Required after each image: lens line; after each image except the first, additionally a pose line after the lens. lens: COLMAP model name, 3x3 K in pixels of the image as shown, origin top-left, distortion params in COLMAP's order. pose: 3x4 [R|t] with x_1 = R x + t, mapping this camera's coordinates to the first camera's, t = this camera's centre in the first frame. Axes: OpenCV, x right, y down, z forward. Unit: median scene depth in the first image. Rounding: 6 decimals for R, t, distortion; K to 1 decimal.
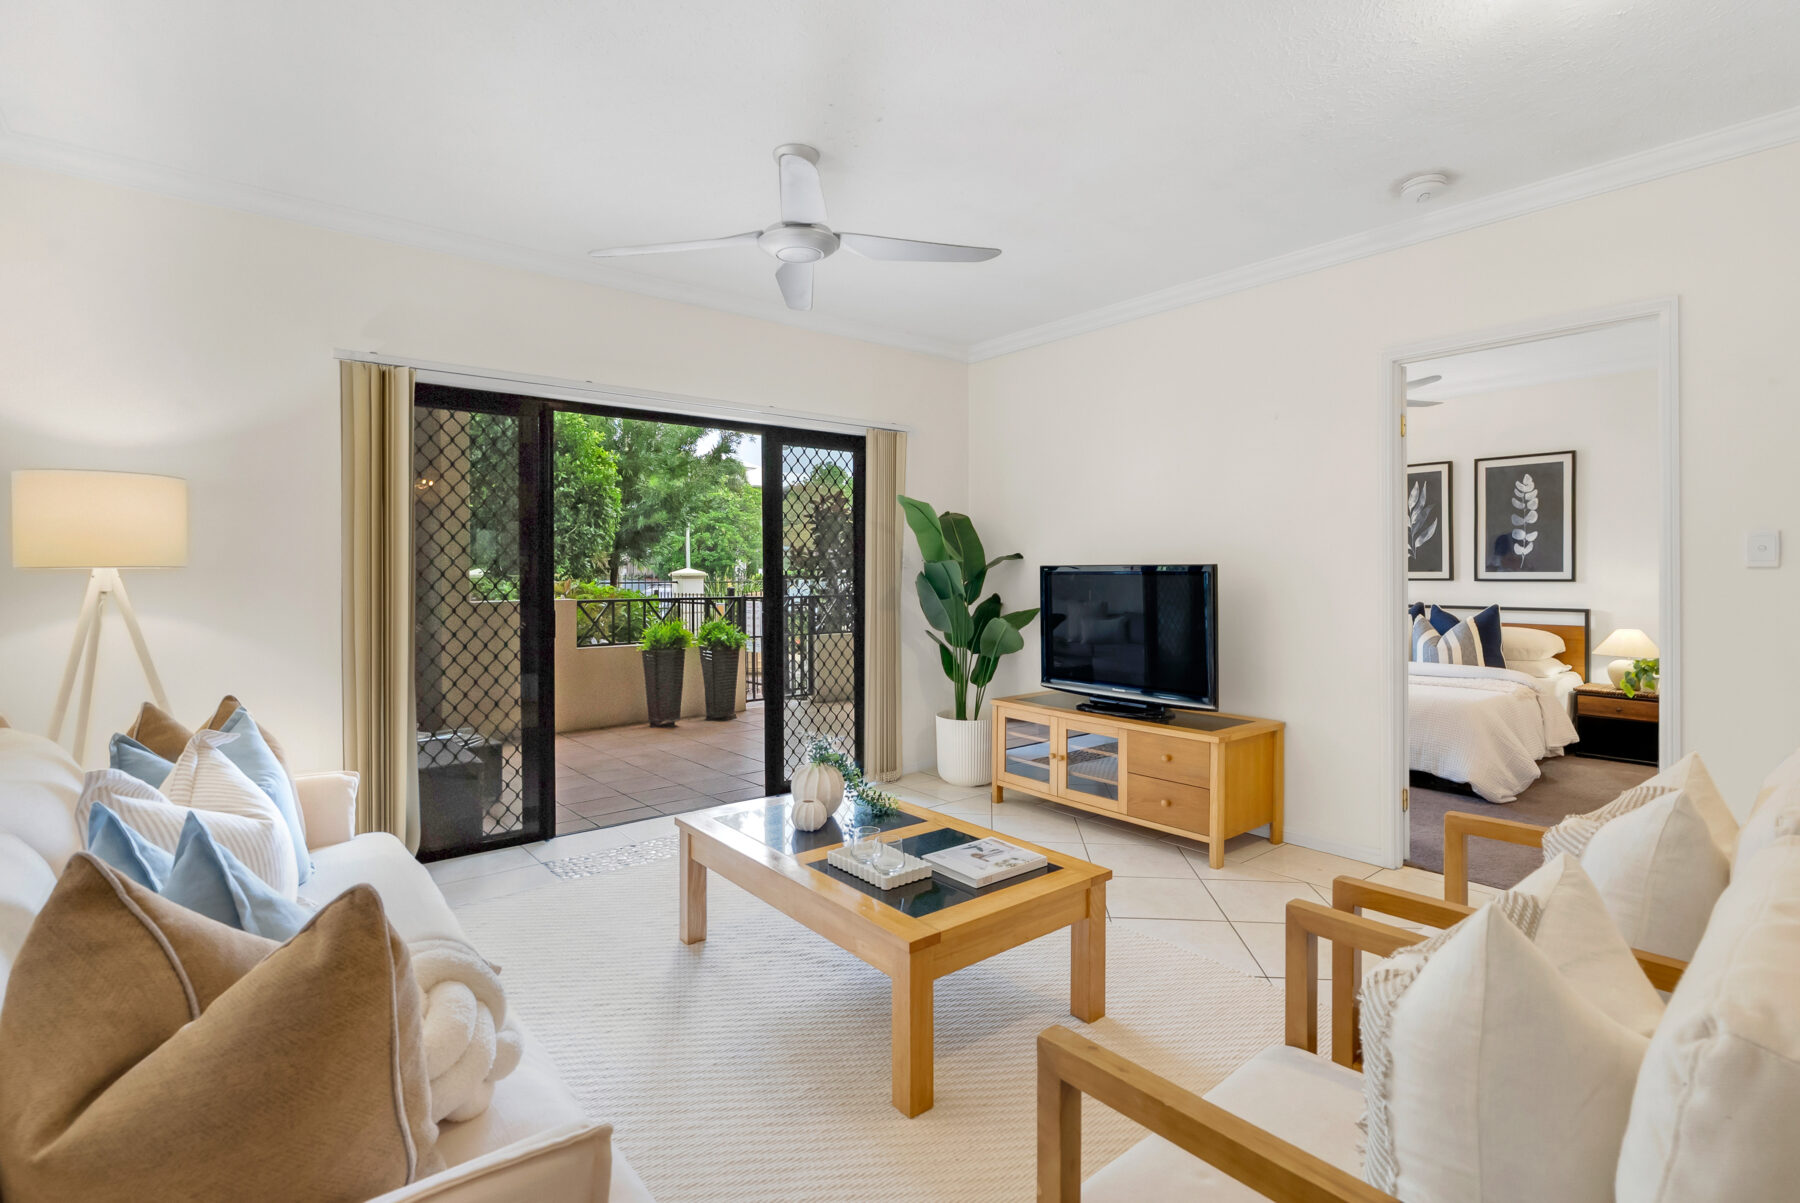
lens RADIAL K [[850.5, 0, 912.9], [0, 850.5, 578.0], [0, 0, 1]] dist [-0.009297, 0.000431]
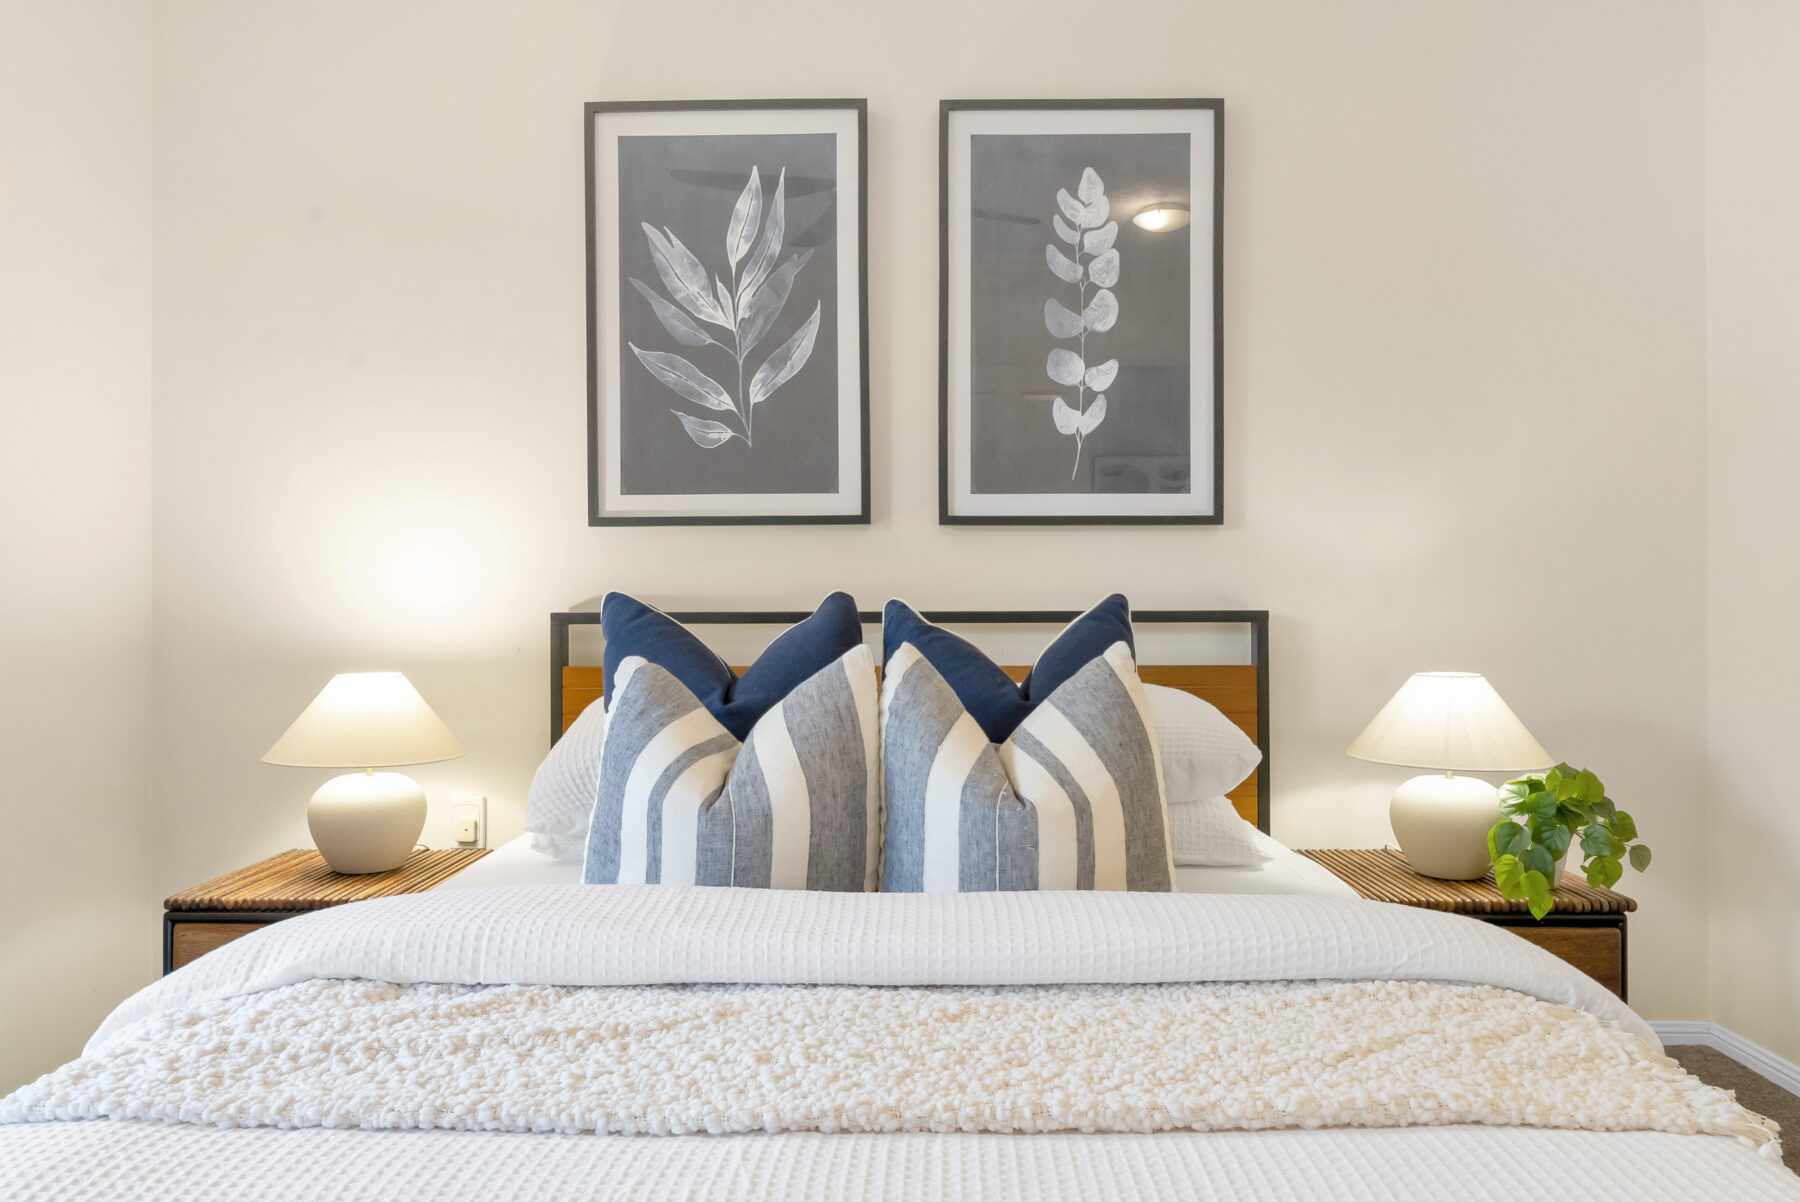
lens RADIAL K [[1216.6, 0, 900.0], [0, 1216.6, 601.0], [0, 0, 1]] dist [-0.003234, 0.000887]
pose [[0.647852, -0.002166, 0.761763, 0.361495], [0.008934, 0.999949, -0.004755, 0.033652], [-0.761714, 0.009886, 0.647839, 0.792270]]
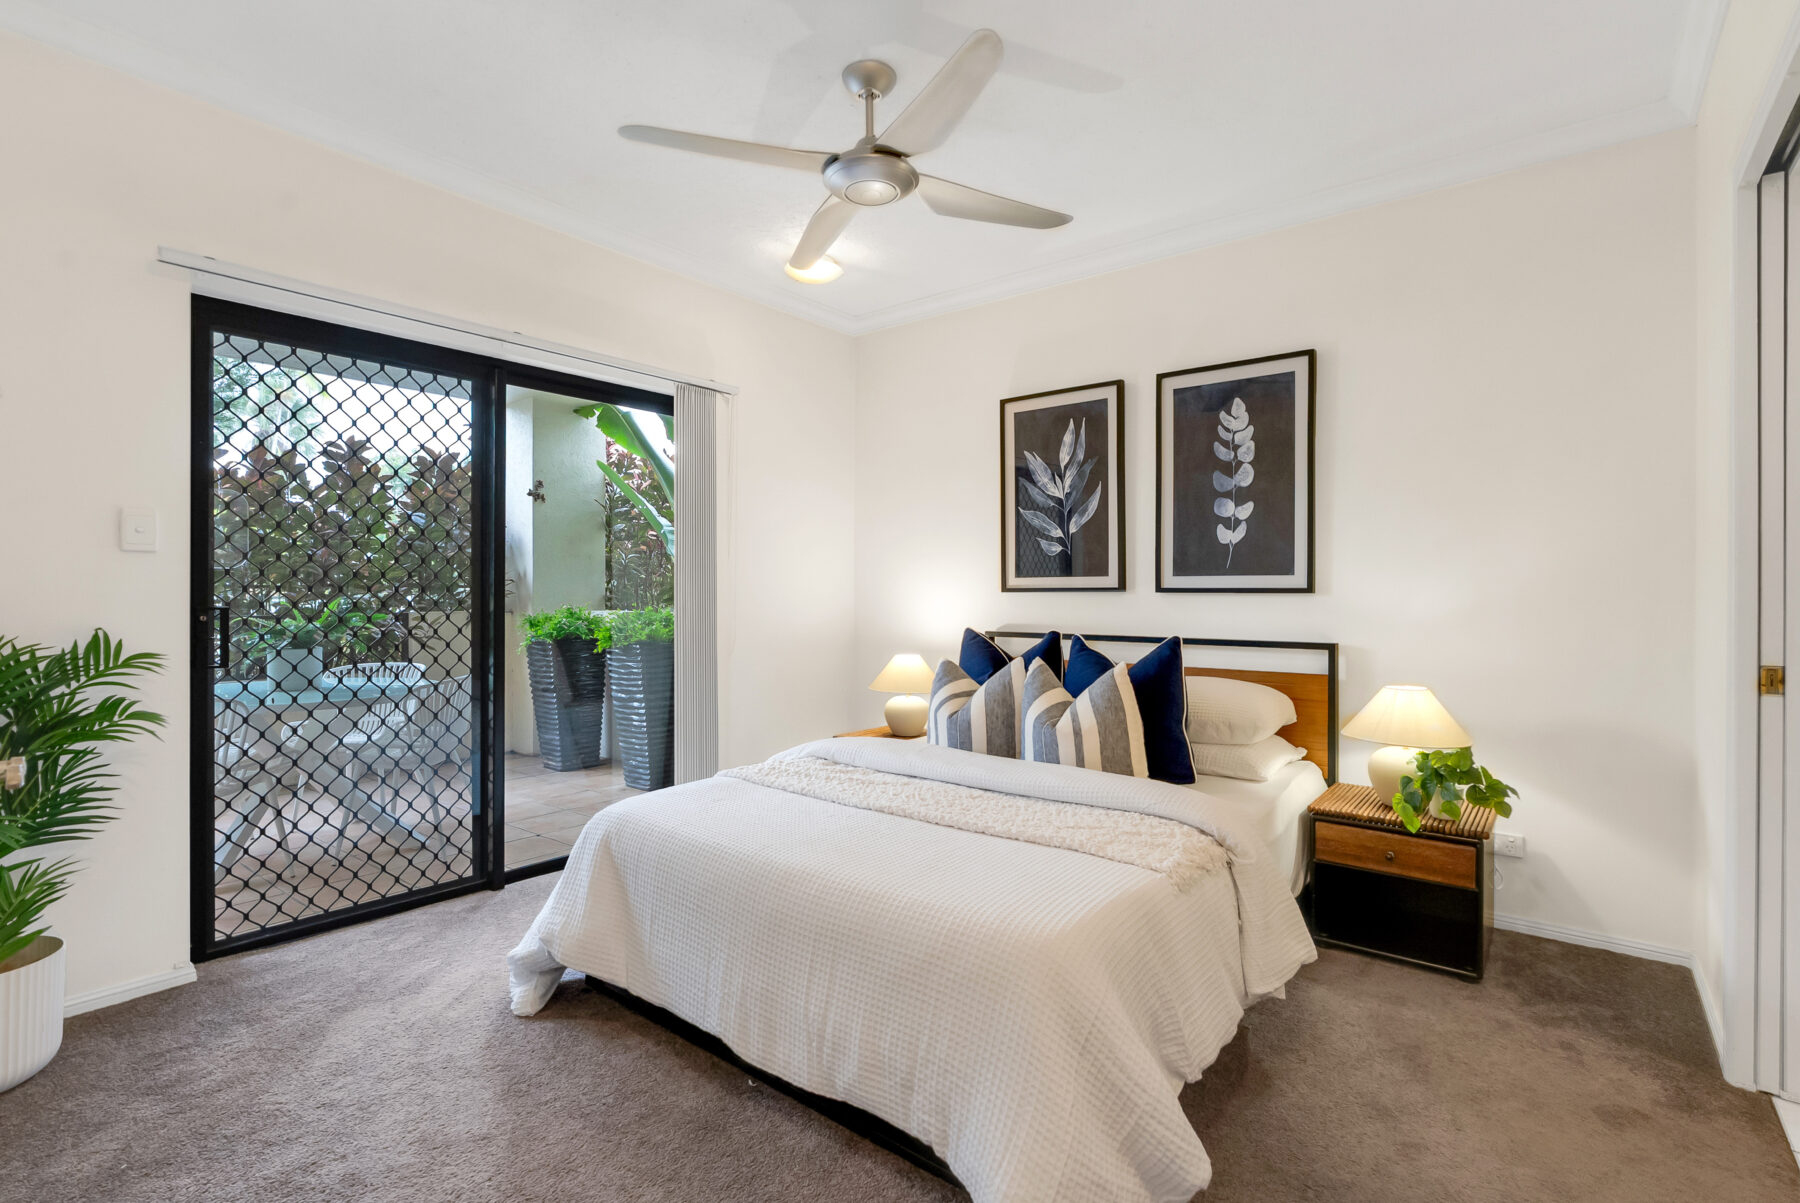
lens RADIAL K [[830.1, 0, 937.2], [0, 830.1, 600.6], [0, 0, 1]] dist [-0.001697, -0.000382]
pose [[0.972339, 0.002325, 0.233563, 0.419987], [-0.002643, 0.999996, 0.001049, 0.009618], [-0.233560, -0.001637, 0.972341, 0.532998]]
